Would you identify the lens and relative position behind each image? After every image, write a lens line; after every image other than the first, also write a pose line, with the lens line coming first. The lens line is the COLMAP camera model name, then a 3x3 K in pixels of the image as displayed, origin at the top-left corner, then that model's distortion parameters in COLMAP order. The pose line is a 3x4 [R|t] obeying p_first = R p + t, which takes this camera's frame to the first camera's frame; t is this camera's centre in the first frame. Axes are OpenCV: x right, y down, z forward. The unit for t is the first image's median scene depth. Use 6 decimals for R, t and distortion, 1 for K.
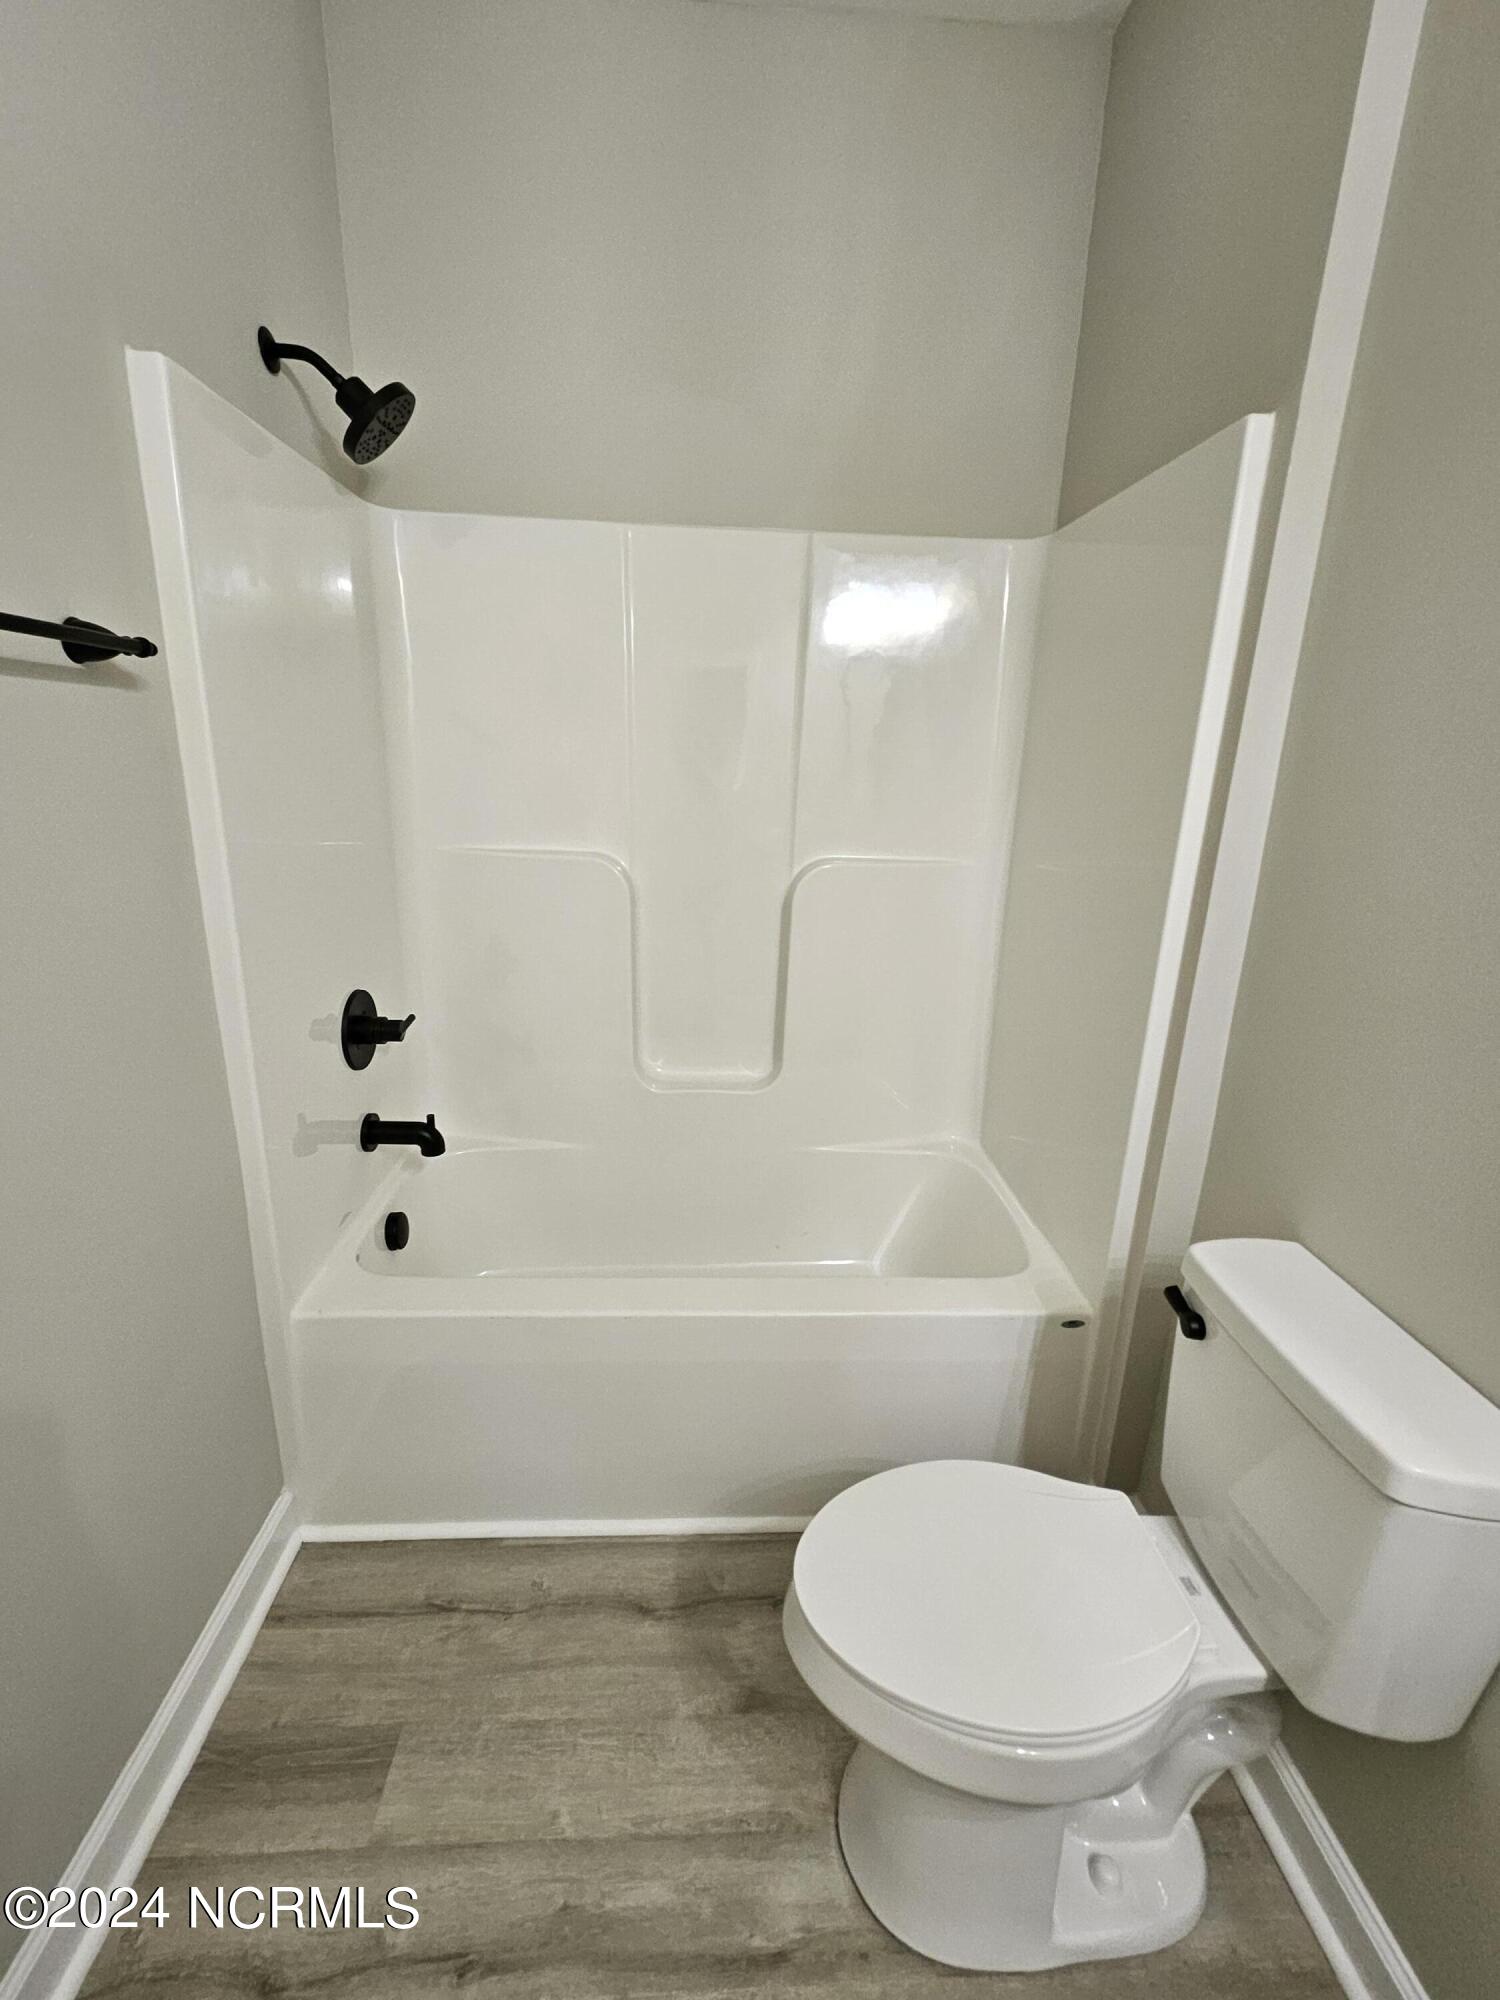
lens RADIAL K [[873.6, 0, 750.0], [0, 873.6, 1000.0], [0, 0, 1]] dist [-0.003130, -0.000187]
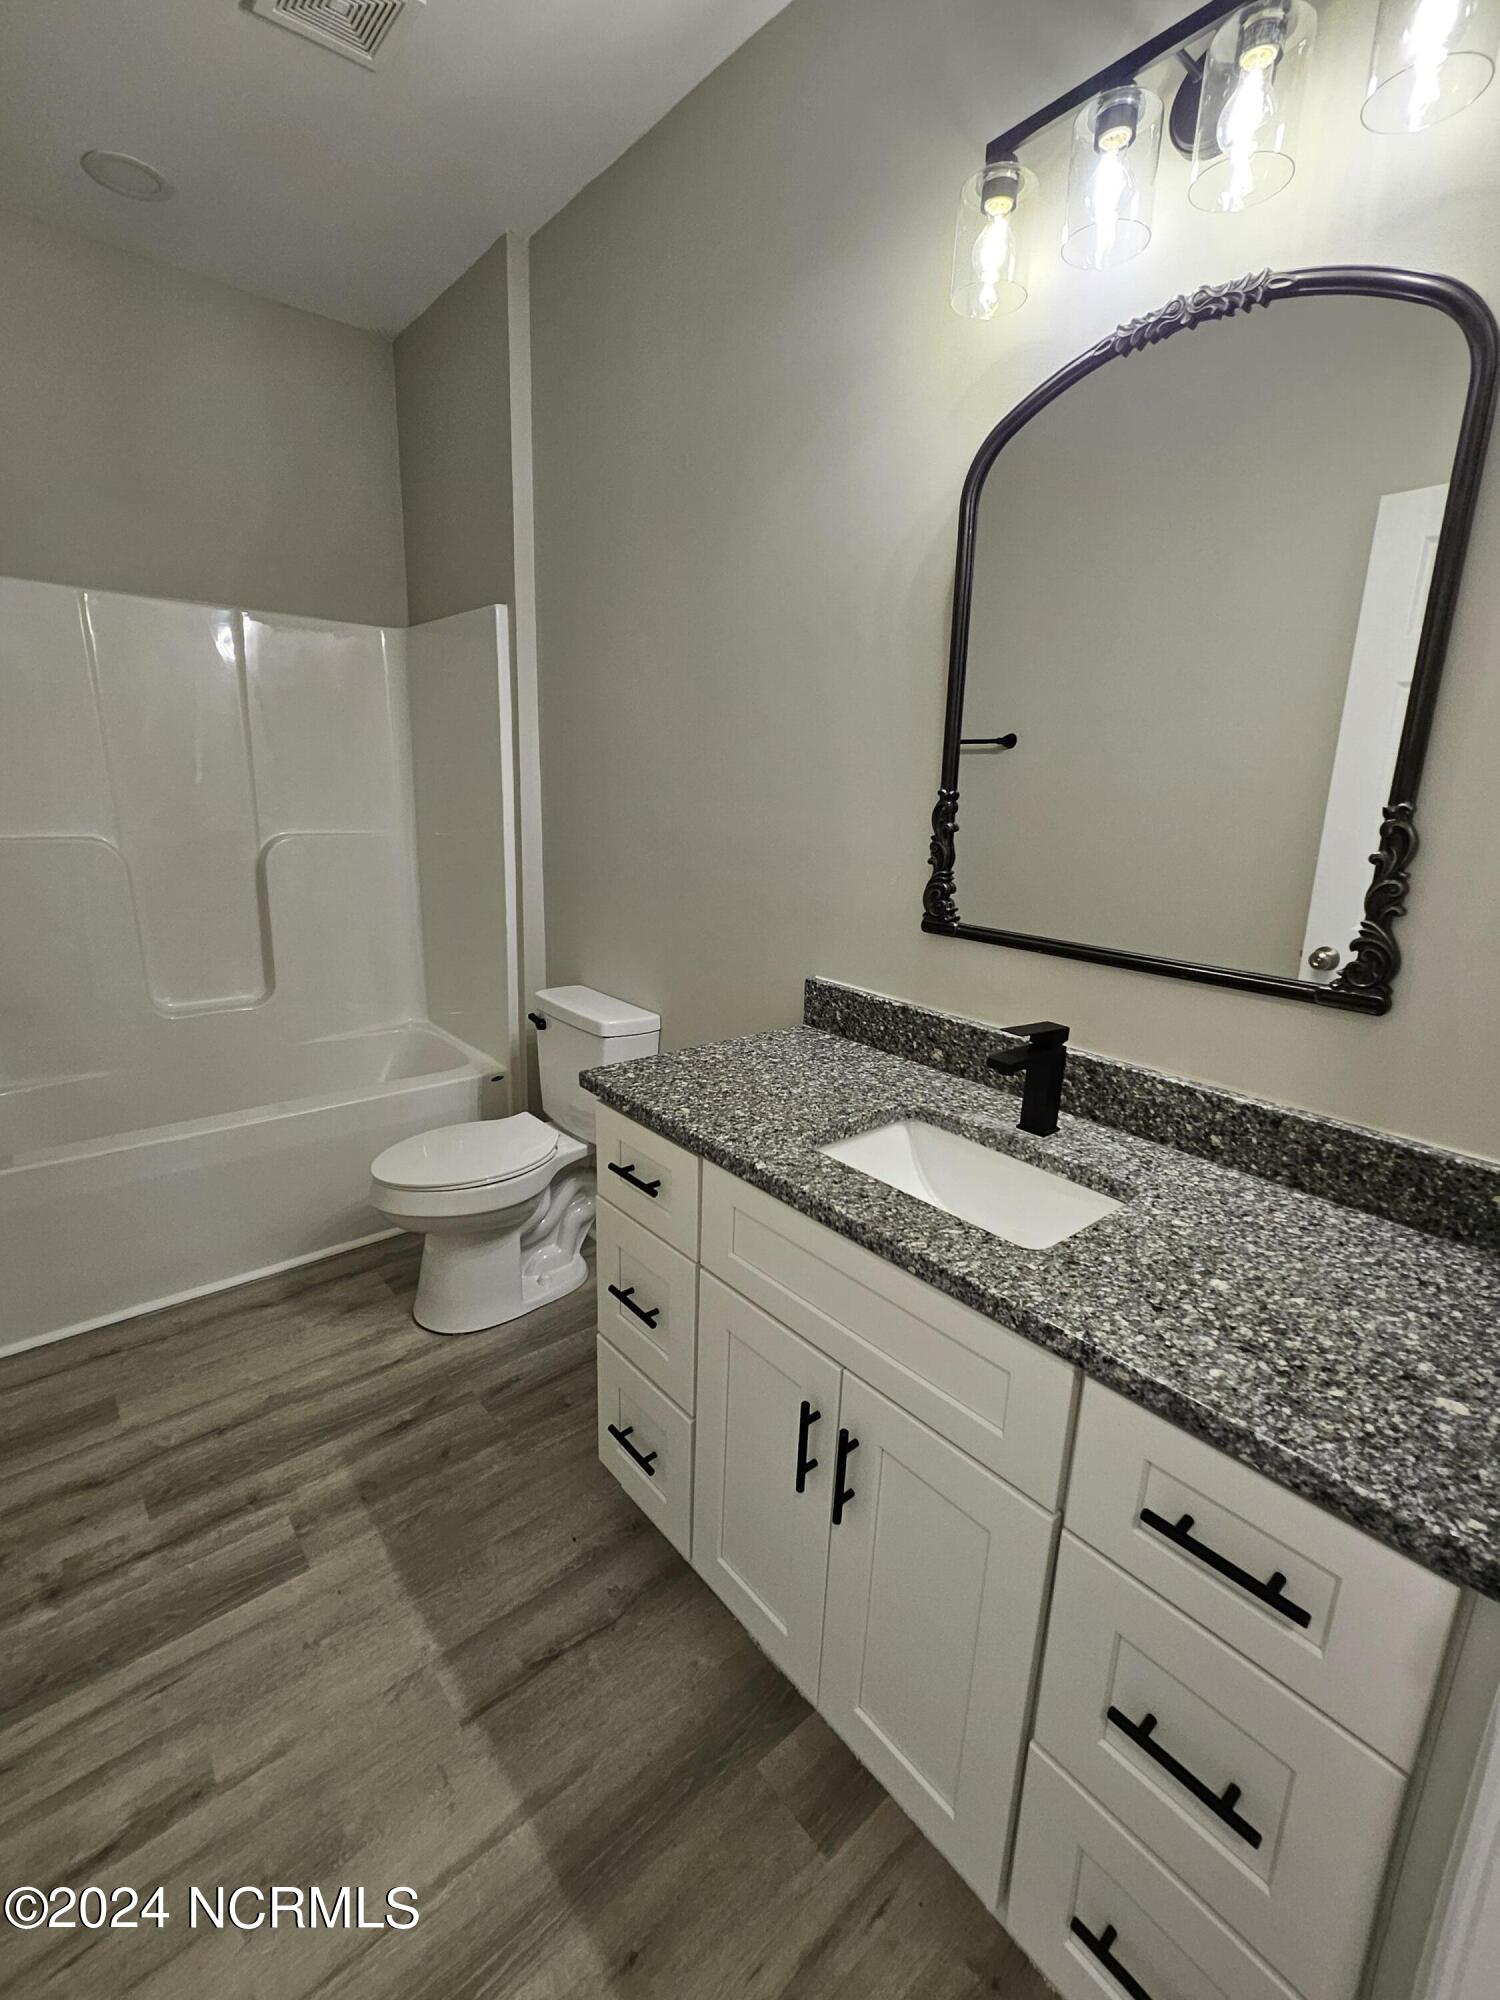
lens RADIAL K [[873.6, 0, 750.0], [0, 873.6, 1000.0], [0, 0, 1]] dist [-0.003130, -0.000187]
pose [[0.790951, -0.154148, 0.592145, -0.276369], [0.159862, 0.986194, 0.043193, 0.230394], [-0.590628, 0.060498, 0.804673, -0.816156]]
